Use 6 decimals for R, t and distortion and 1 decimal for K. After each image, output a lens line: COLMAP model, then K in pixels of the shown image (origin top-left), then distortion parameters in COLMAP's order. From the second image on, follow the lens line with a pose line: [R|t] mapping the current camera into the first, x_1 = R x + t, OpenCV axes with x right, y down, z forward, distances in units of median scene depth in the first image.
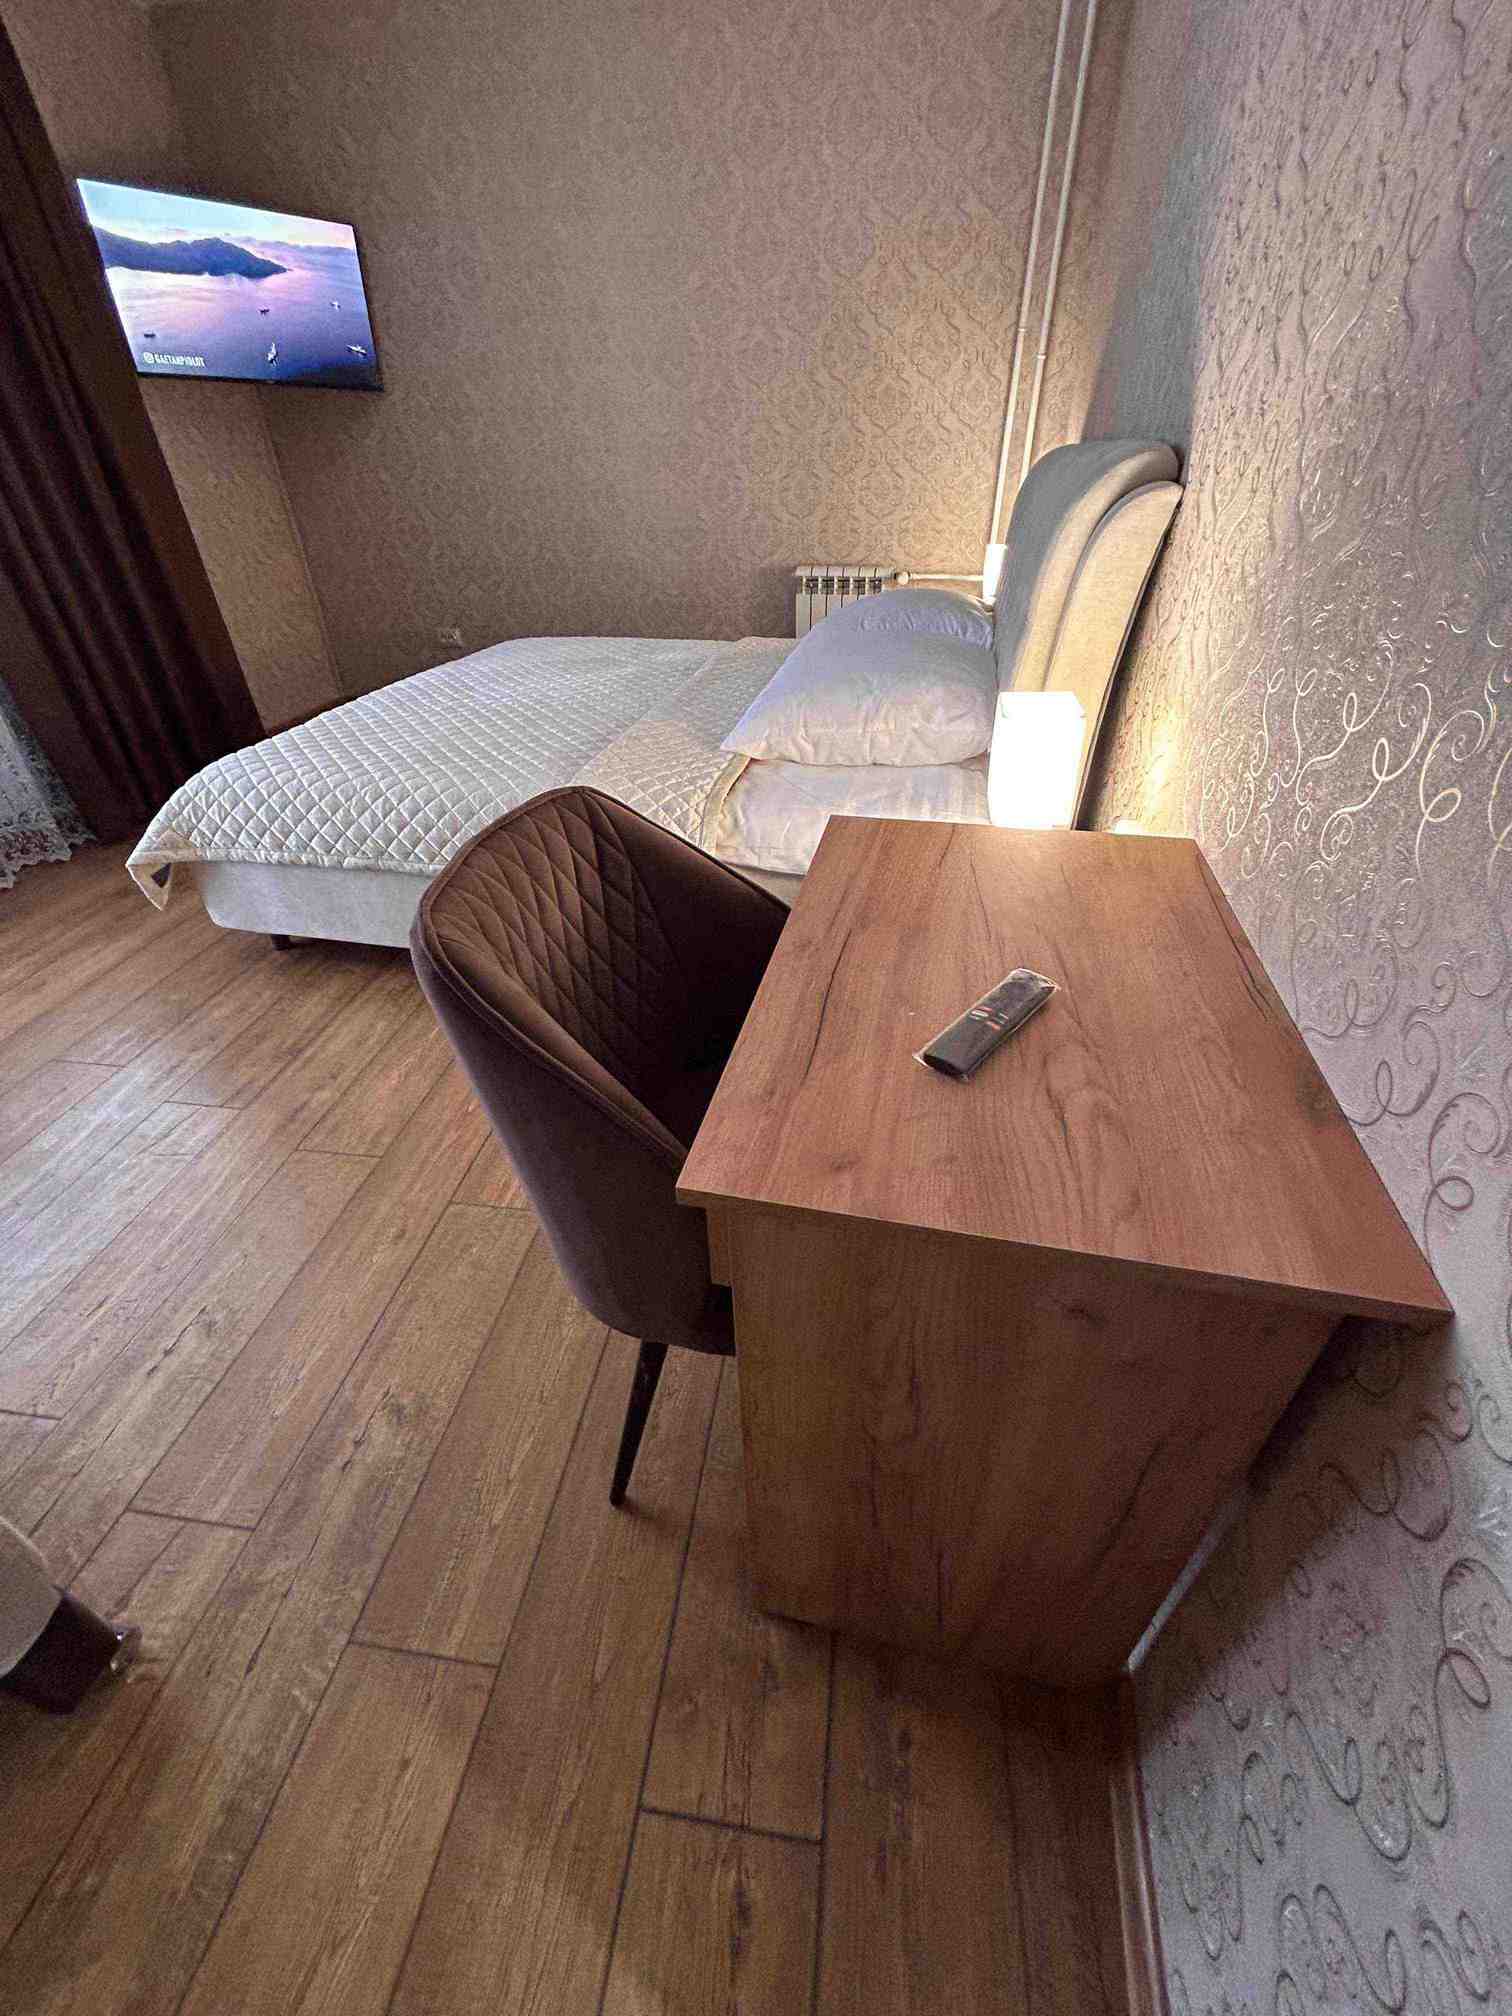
lens RADIAL K [[809.2, 0, 757.9], [0, 809.2, 998.5], [0, 0, 1]] dist [-0.001246, 0.002022]
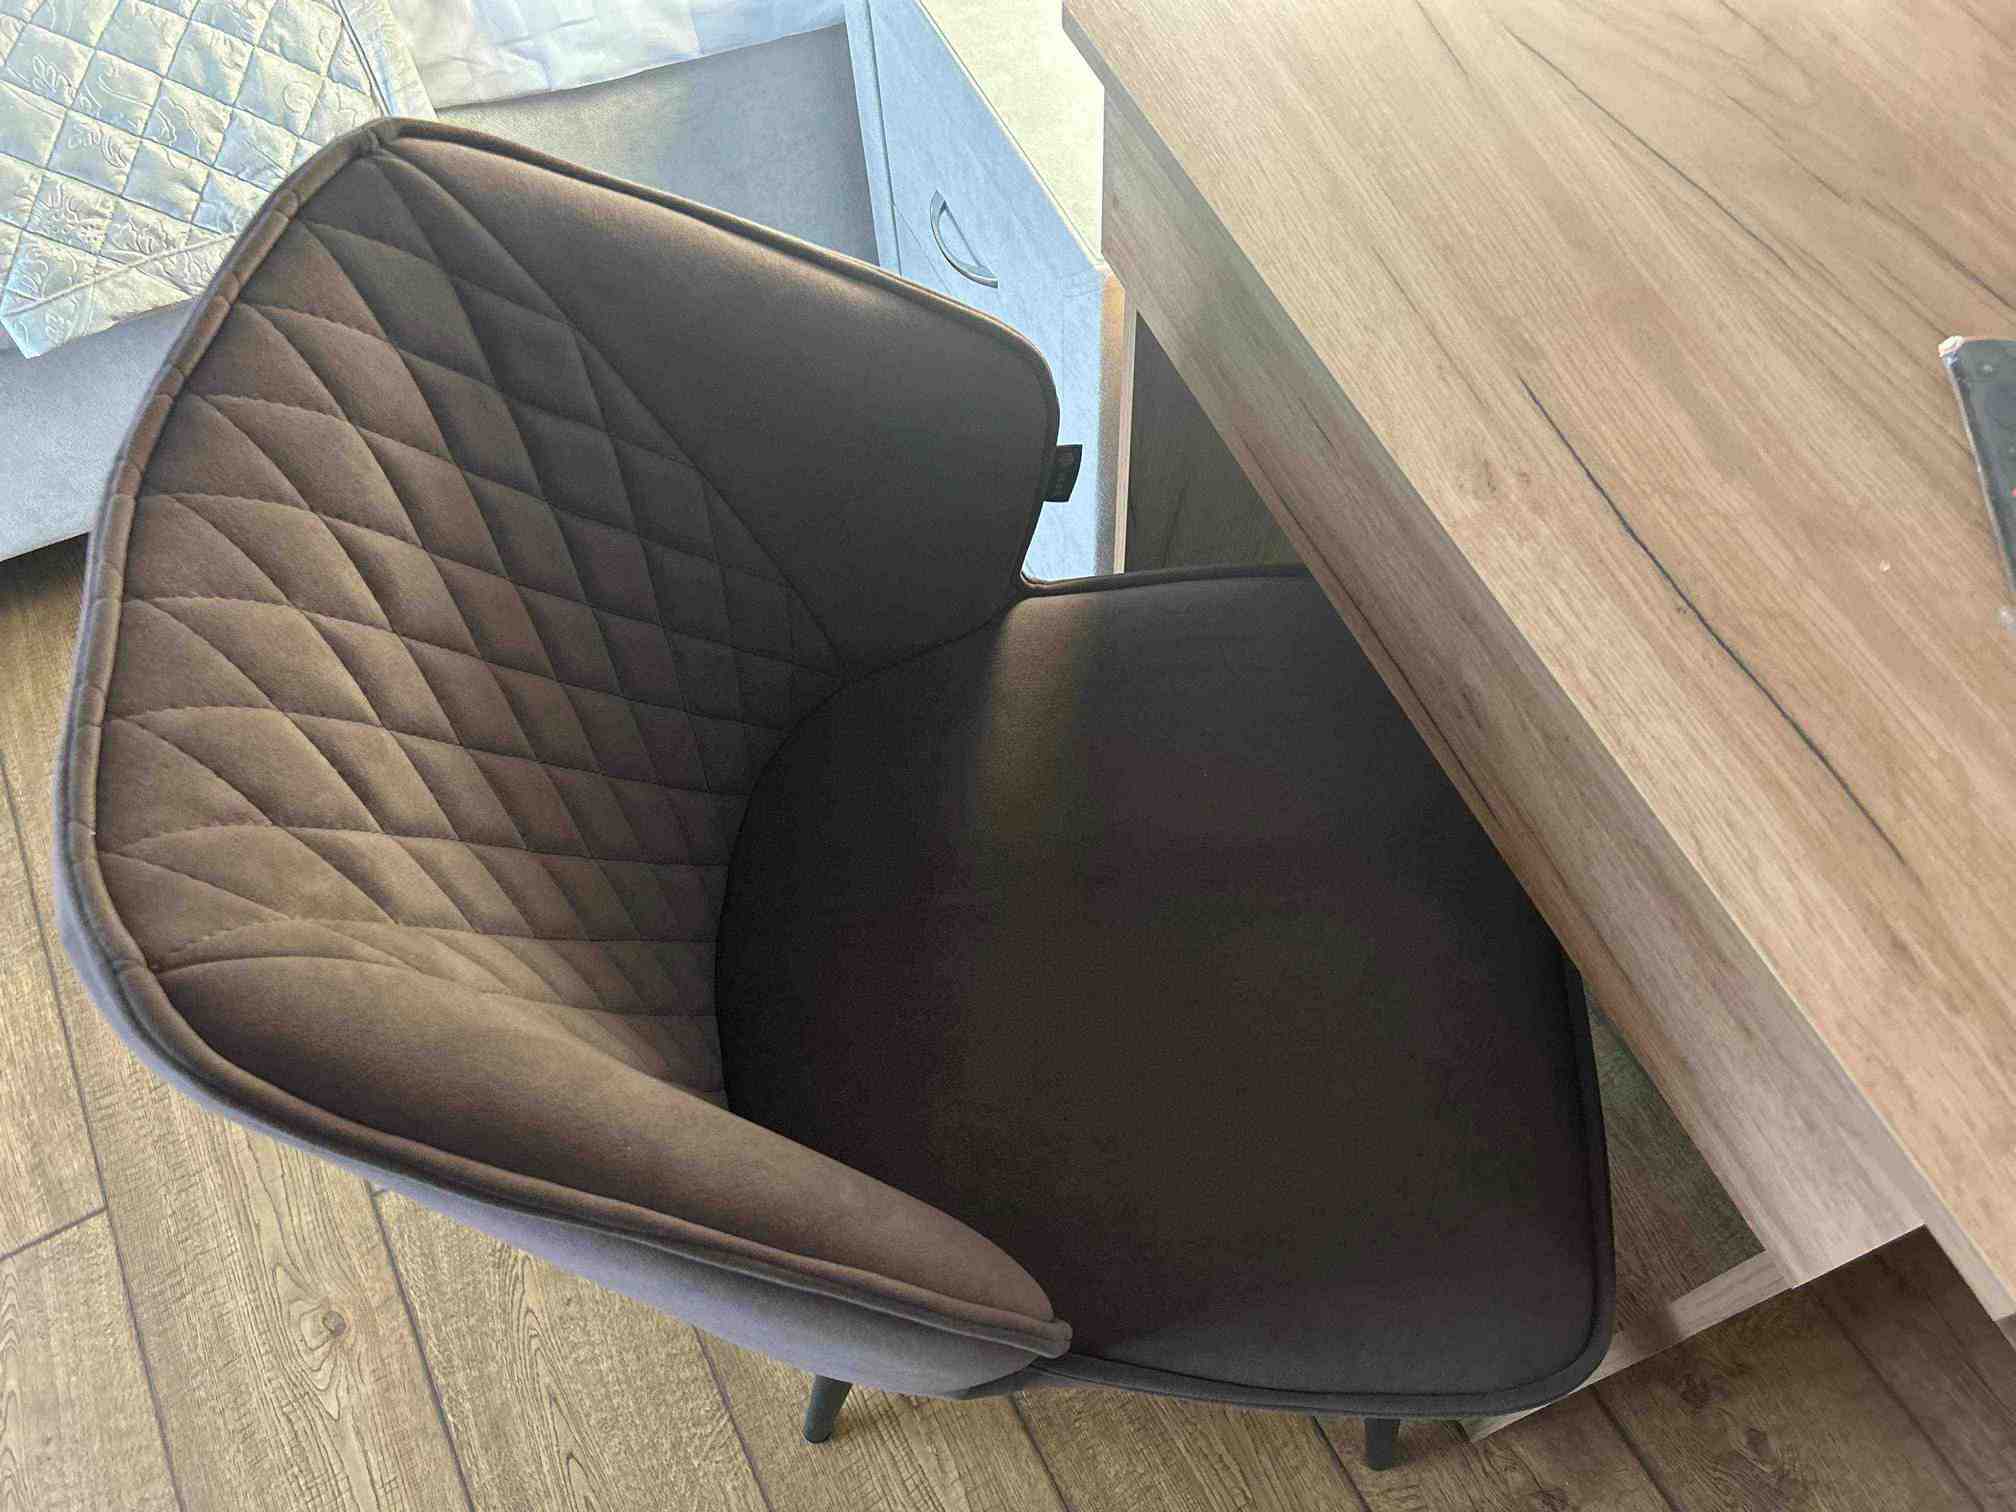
lens RADIAL K [[1523.1, 0, 1064.6], [0, 1523.1, 780.0], [0, 0, 1]] dist [0.016471, -0.011384]
pose [[0.803186, -0.516345, 0.297119, -0.168460], [0.336786, 0.804962, 0.488479, -0.153545], [-0.491394, -0.292274, 0.820432, 0.176942]]
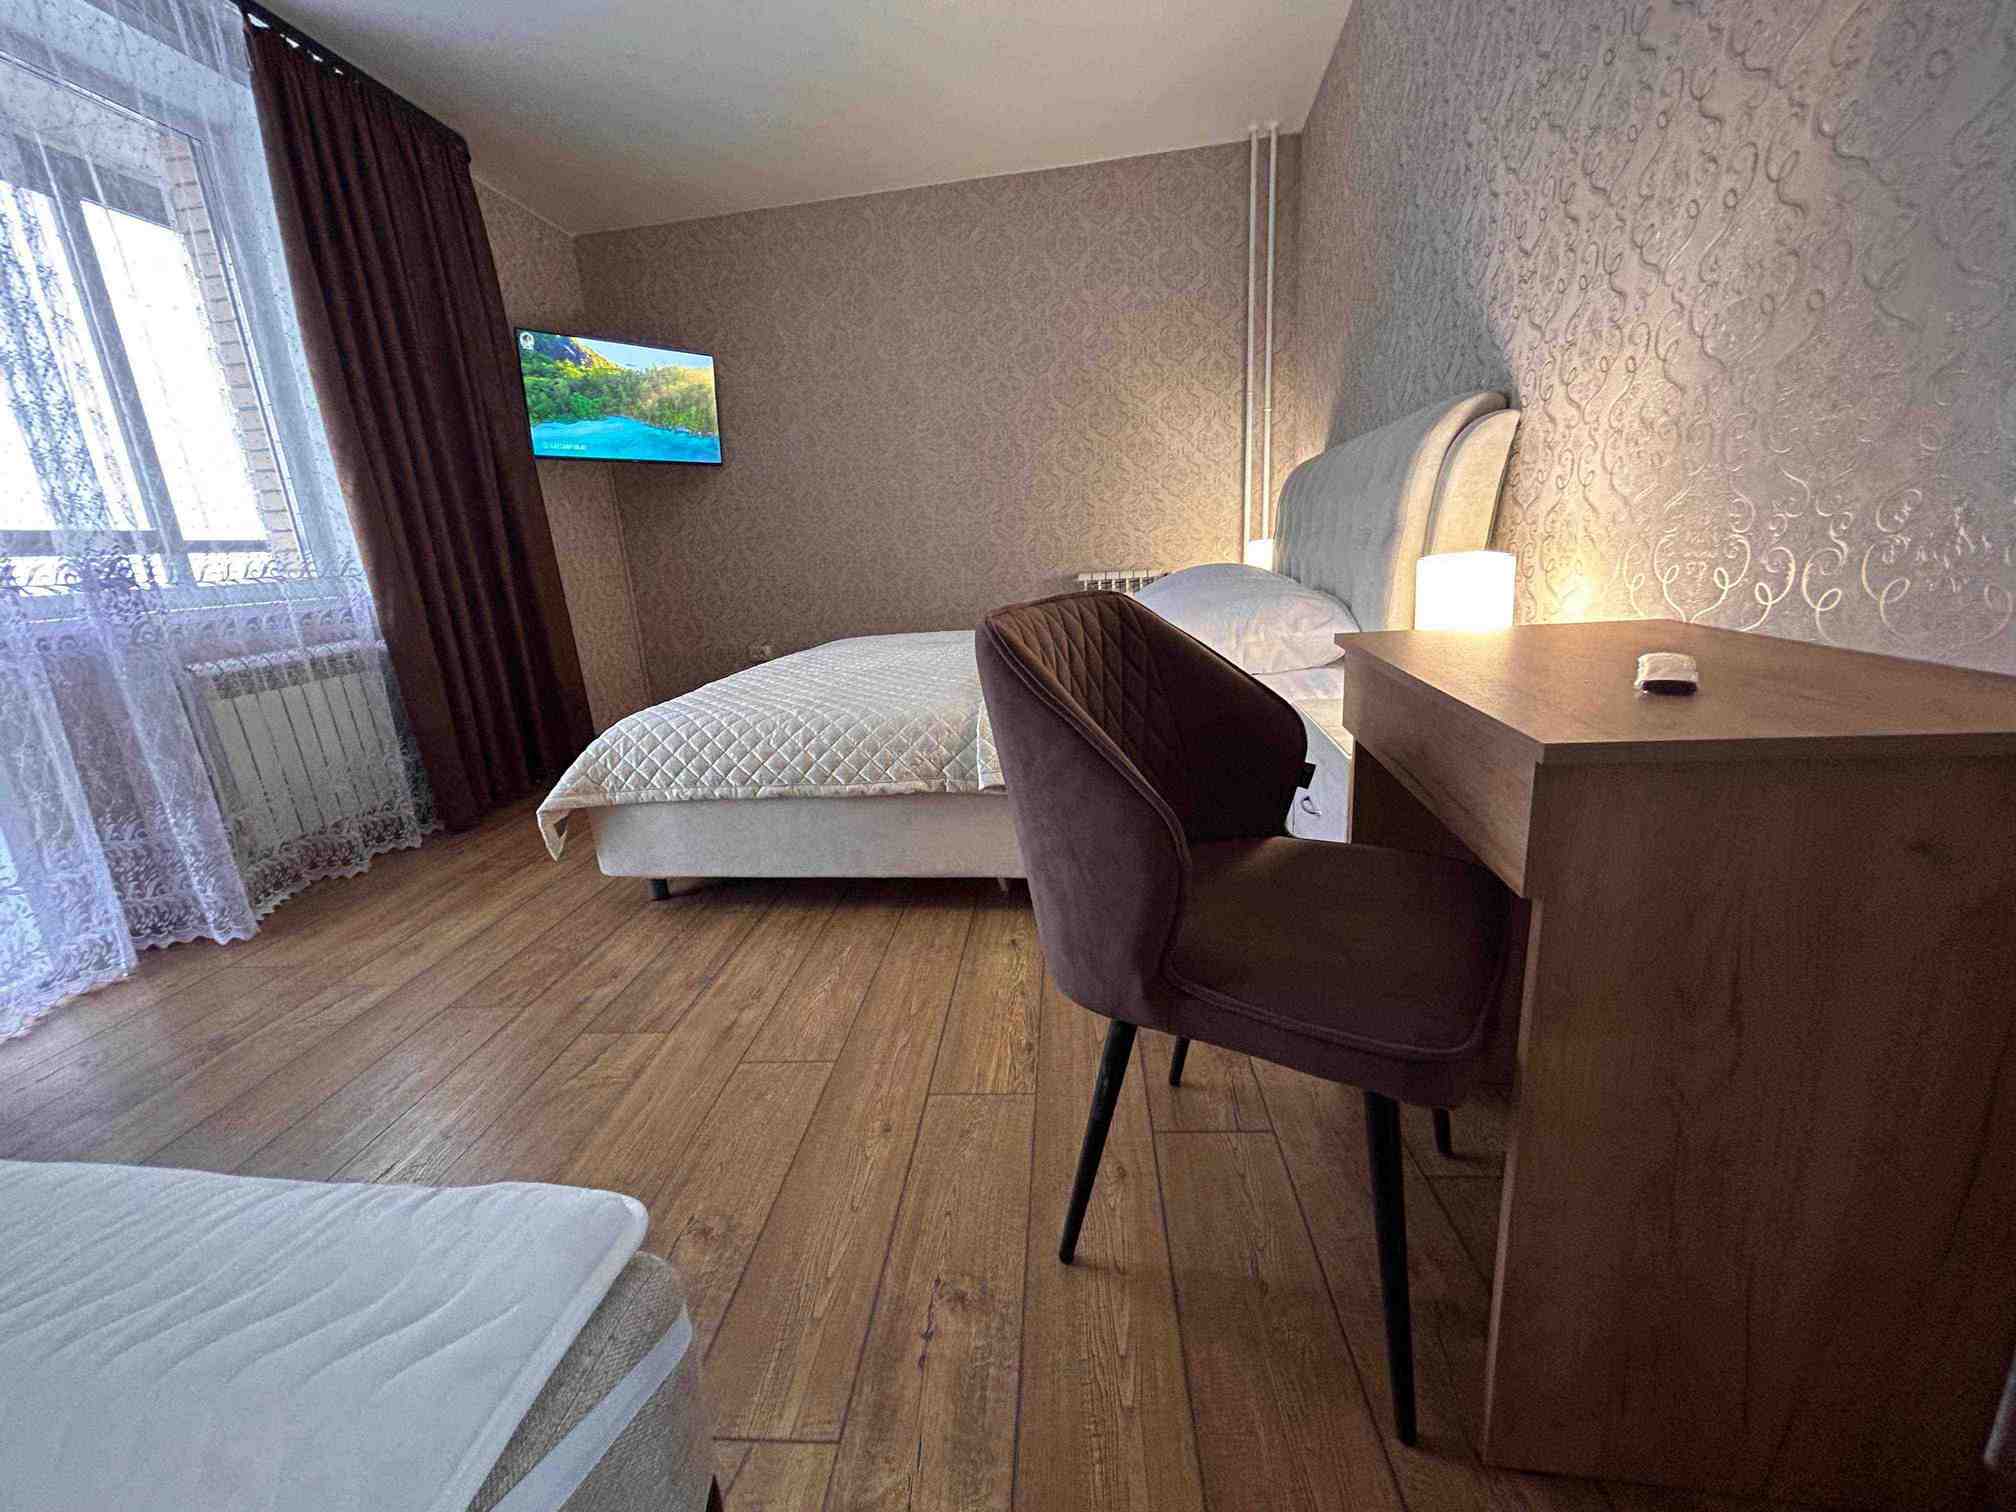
lens RADIAL K [[809.2, 0, 1002.9], [0, 809.2, 748.4], [0, 0, 1]] dist [-0.001246, 0.002022]
pose [[0.997016, -0.062116, 0.045844, -0.245934], [0.073895, 0.939768, -0.333730, 0.153066], [-0.022353, 0.336121, 0.941553, -0.007940]]
